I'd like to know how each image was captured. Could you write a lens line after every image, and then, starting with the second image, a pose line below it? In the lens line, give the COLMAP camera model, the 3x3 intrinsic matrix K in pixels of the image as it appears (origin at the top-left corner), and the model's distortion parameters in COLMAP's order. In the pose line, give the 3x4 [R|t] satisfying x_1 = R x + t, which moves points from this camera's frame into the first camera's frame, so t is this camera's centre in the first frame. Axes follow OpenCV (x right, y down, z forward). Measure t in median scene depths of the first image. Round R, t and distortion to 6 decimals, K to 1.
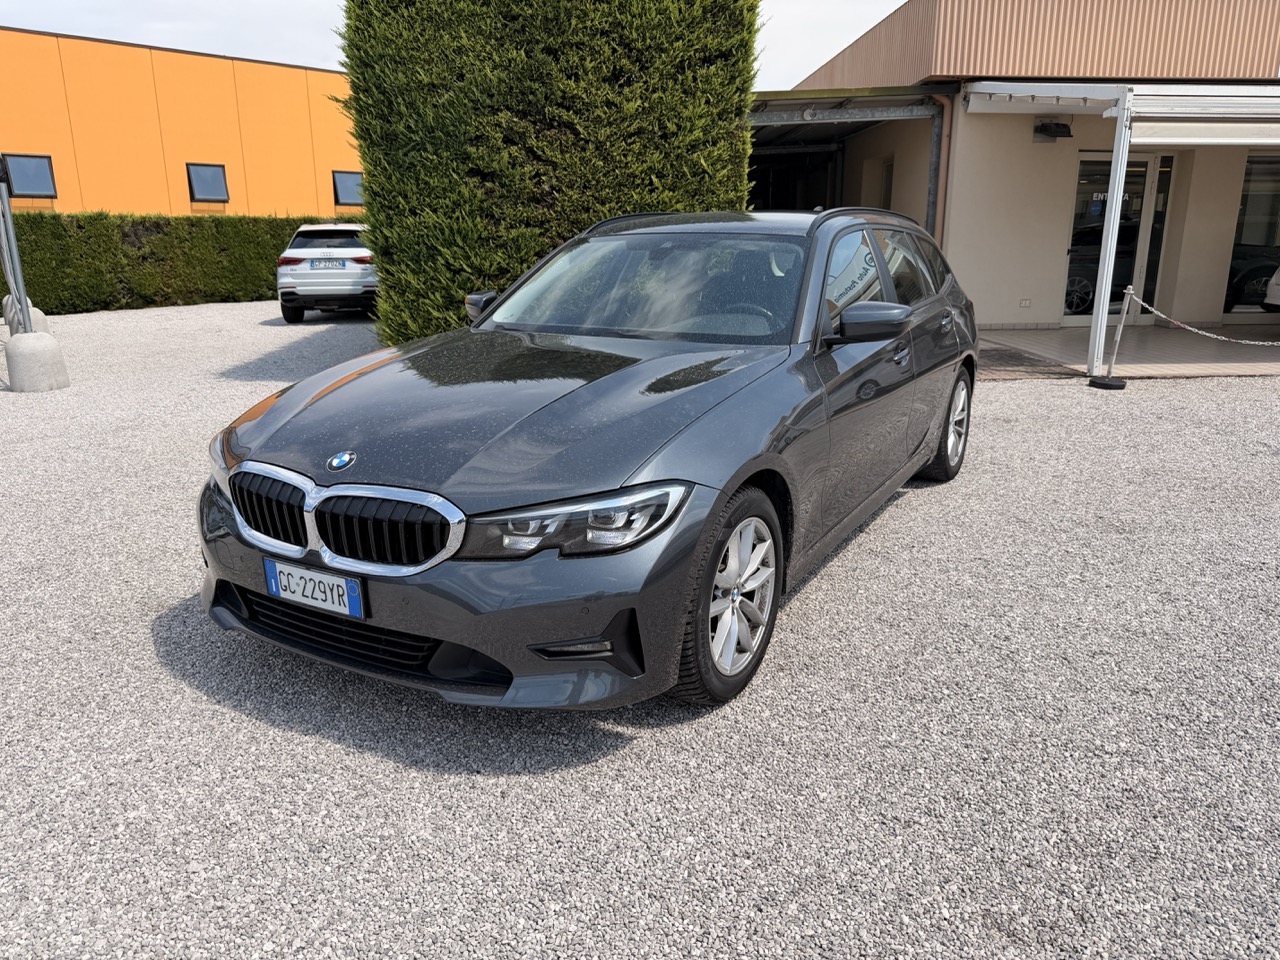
lens RADIAL K [[917.0, 0, 623.8], [0, 917.0, 479.9], [0, 0, 1]] dist [0.027936, -0.048155]
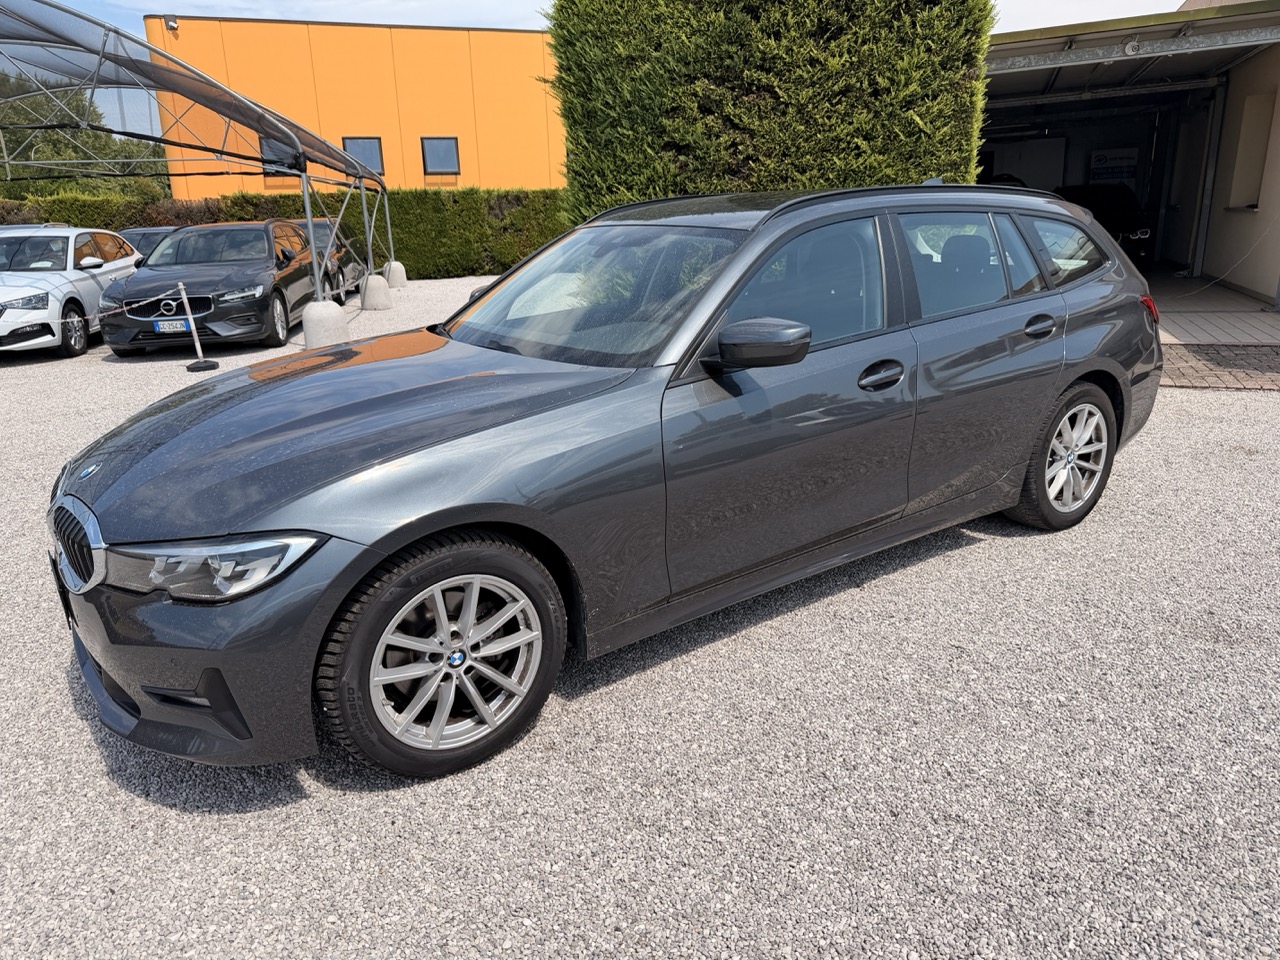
lens RADIAL K [[917.0, 0, 615.3], [0, 917.0, 474.4], [0, 0, 1]] dist [0.027936, -0.048155]
pose [[0.914422, 0.090614, -0.394488, 0.199017], [-0.076600, 0.995748, 0.051164, -0.036151], [0.397447, -0.016568, 0.917476, 0.086457]]
